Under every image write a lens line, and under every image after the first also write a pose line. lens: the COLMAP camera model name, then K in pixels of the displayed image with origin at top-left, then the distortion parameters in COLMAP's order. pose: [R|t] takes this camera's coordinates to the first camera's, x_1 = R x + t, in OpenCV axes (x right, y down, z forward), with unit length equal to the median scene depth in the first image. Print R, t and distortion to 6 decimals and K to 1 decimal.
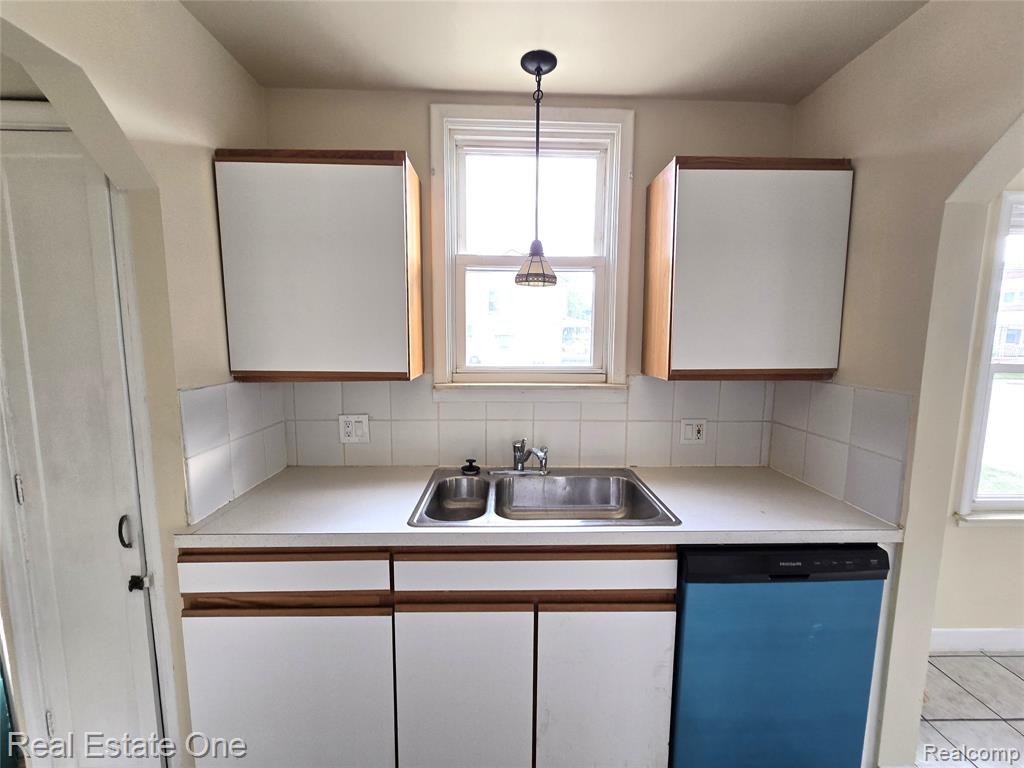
lens RADIAL K [[414.1, 0, 515.7], [0, 414.1, 380.1], [0, 0, 1]] dist [-0.001321, 0.001066]
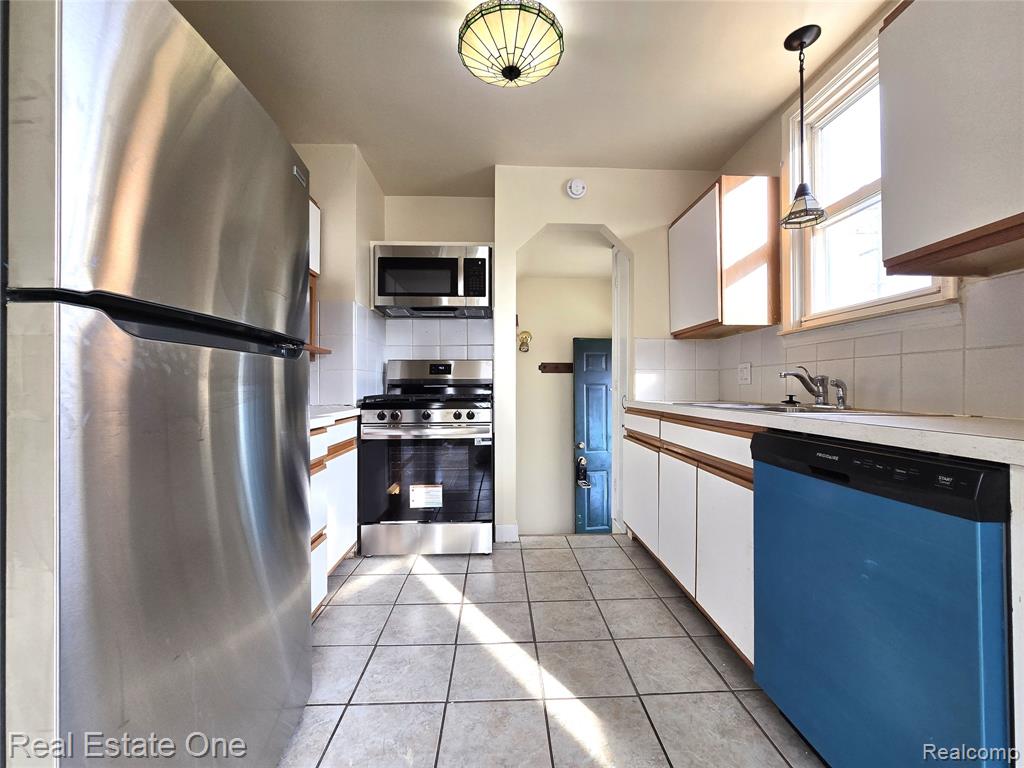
lens RADIAL K [[414.1, 0, 514.7], [0, 414.1, 386.3], [0, 0, 1]] dist [-0.001321, 0.001066]
pose [[-0.007712, -0.008852, -0.999931, 1.422404], [-0.117485, 0.993043, -0.007885, 0.375112], [0.993045, 0.117416, -0.008698, 0.380540]]
